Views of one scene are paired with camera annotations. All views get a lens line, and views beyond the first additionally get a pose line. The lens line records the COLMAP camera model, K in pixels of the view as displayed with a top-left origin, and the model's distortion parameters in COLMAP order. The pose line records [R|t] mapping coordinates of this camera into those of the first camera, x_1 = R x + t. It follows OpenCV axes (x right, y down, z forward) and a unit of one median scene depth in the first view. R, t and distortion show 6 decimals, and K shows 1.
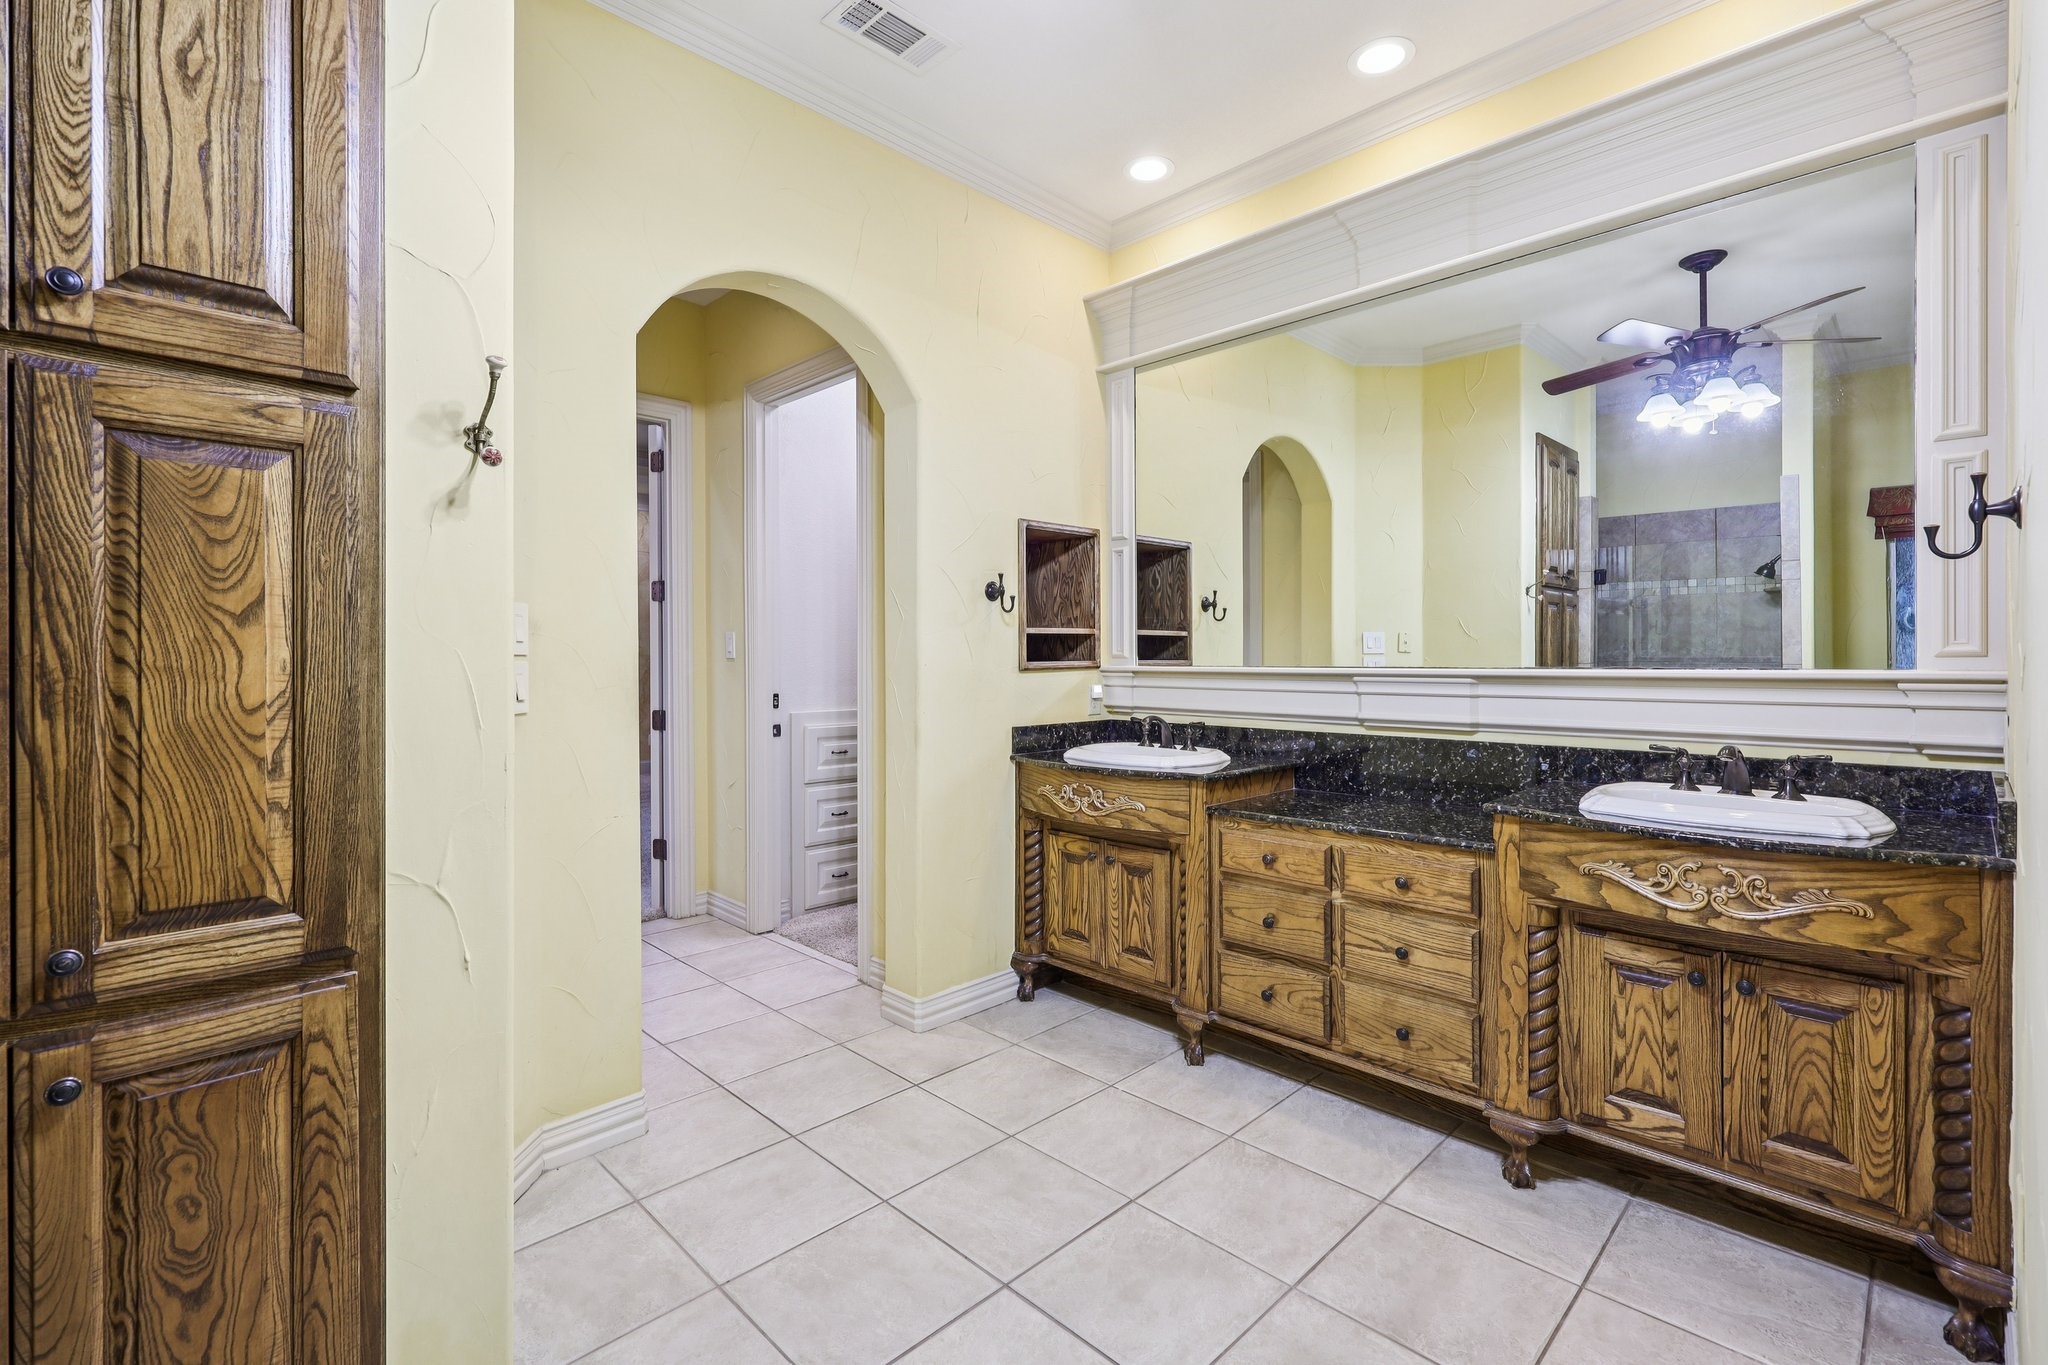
lens RADIAL K [[917.2, 0, 1027.4], [0, 917.2, 664.0], [0, 0, 1]] dist [0.001479, 0.000081]
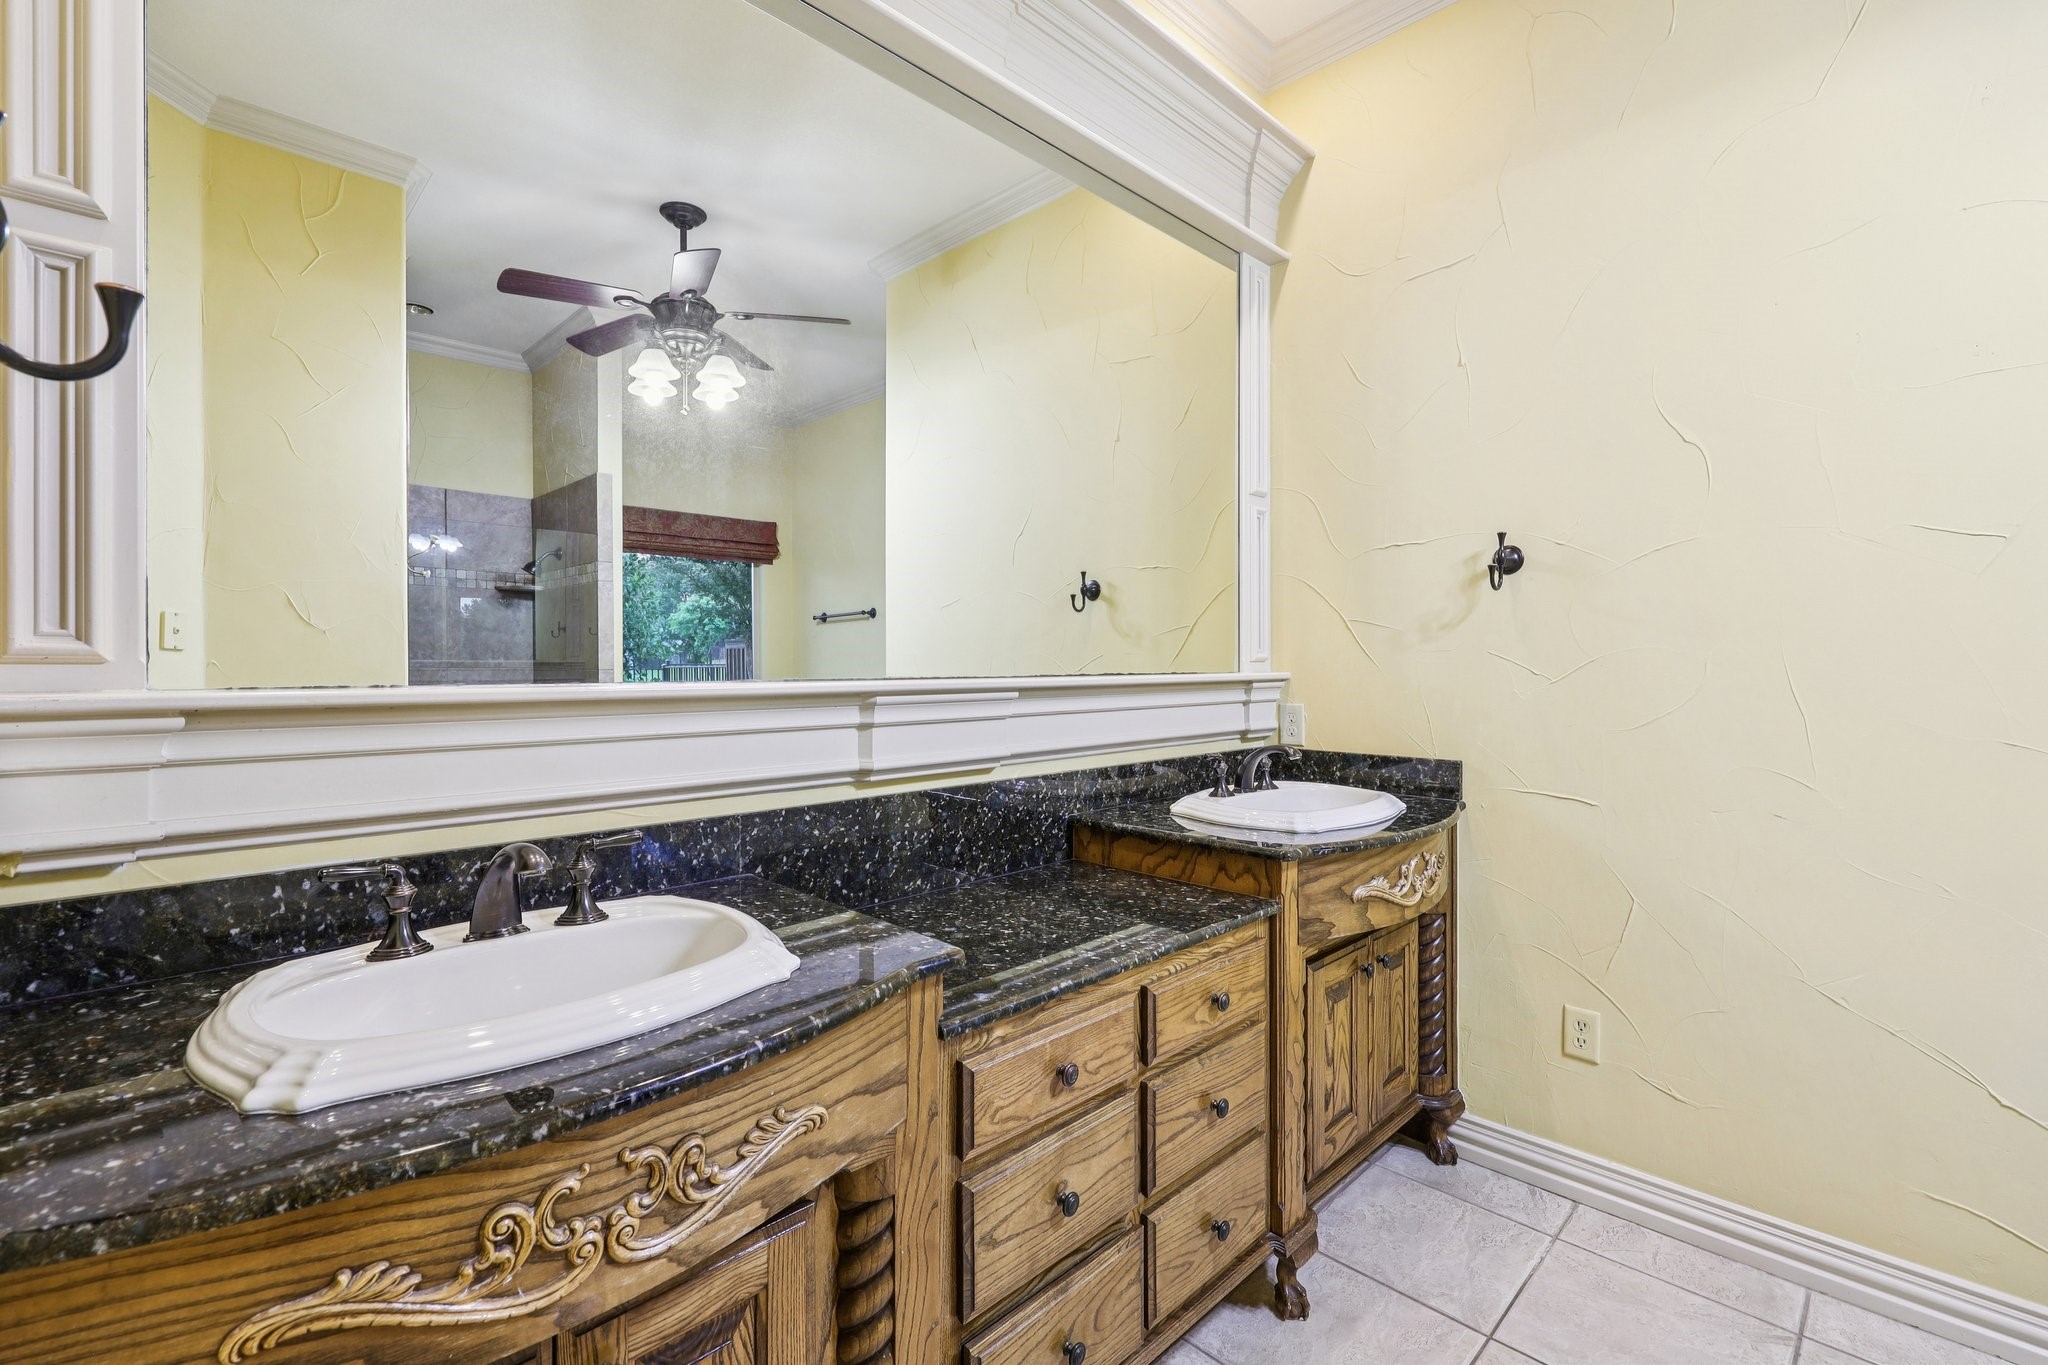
lens RADIAL K [[914.6, 0, 1033.4], [0, 914.6, 664.4], [0, 0, 1]] dist [0.002264, 0.000143]
pose [[-0.005990, -0.000434, 0.999982, -0.298682], [0.008791, 0.999961, 0.000486, -0.007351], [-0.999943, 0.008794, -0.005986, 1.353507]]
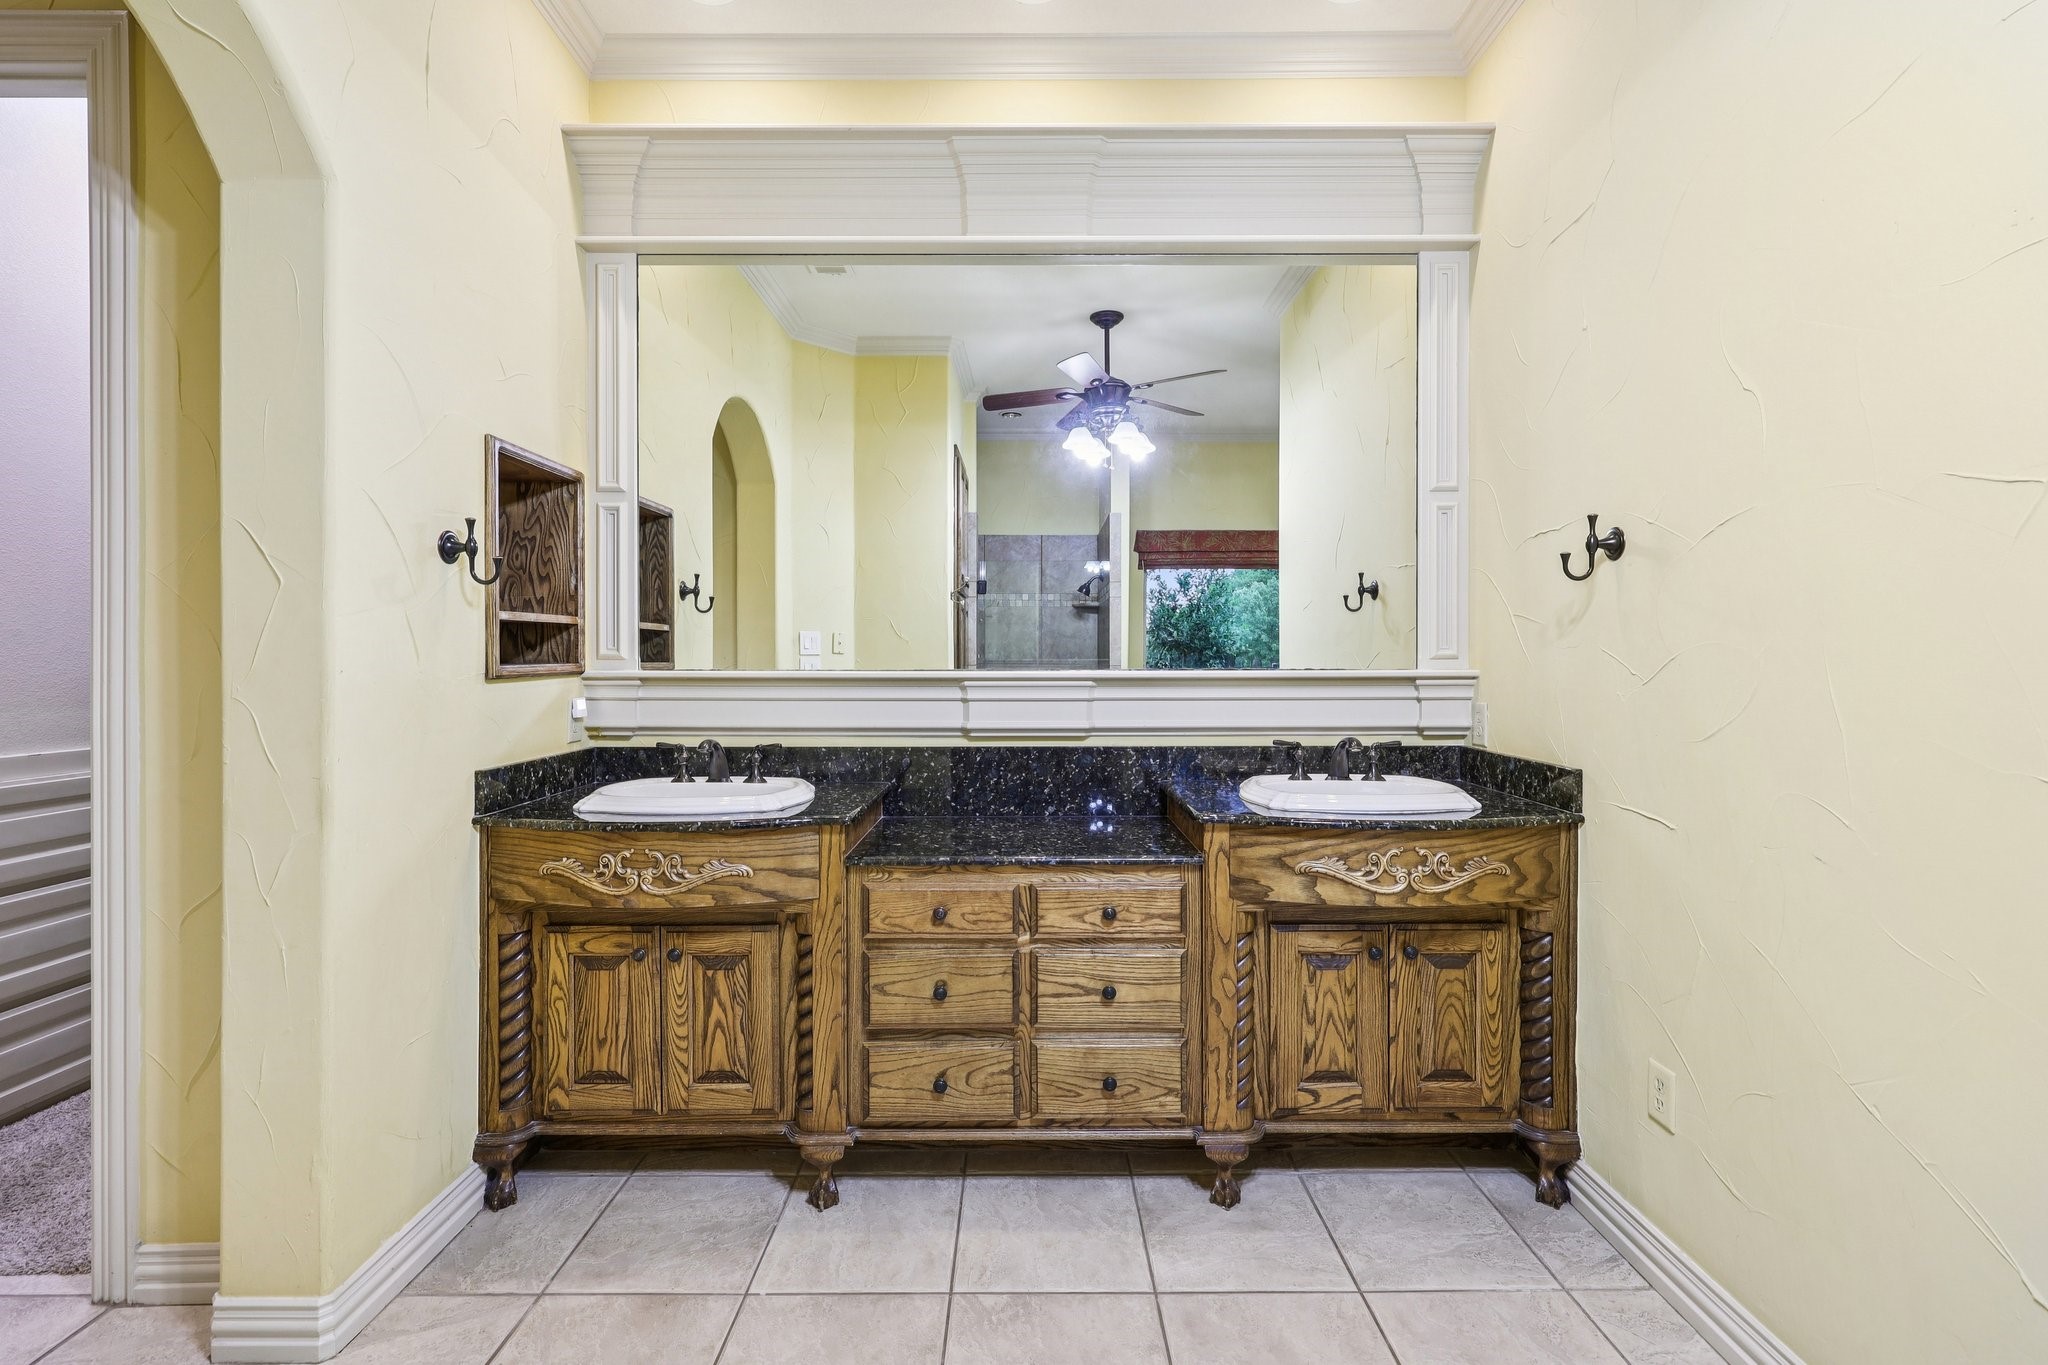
lens RADIAL K [[917.2, 0, 1027.4], [0, 917.2, 664.0], [0, 0, 1]] dist [0.001479, 0.000081]
pose [[0.702795, -0.002184, 0.711389, -0.329515], [0.004190, 0.999991, -0.001070, -0.001673], [-0.711380, 0.003733, 0.702798, 0.515433]]
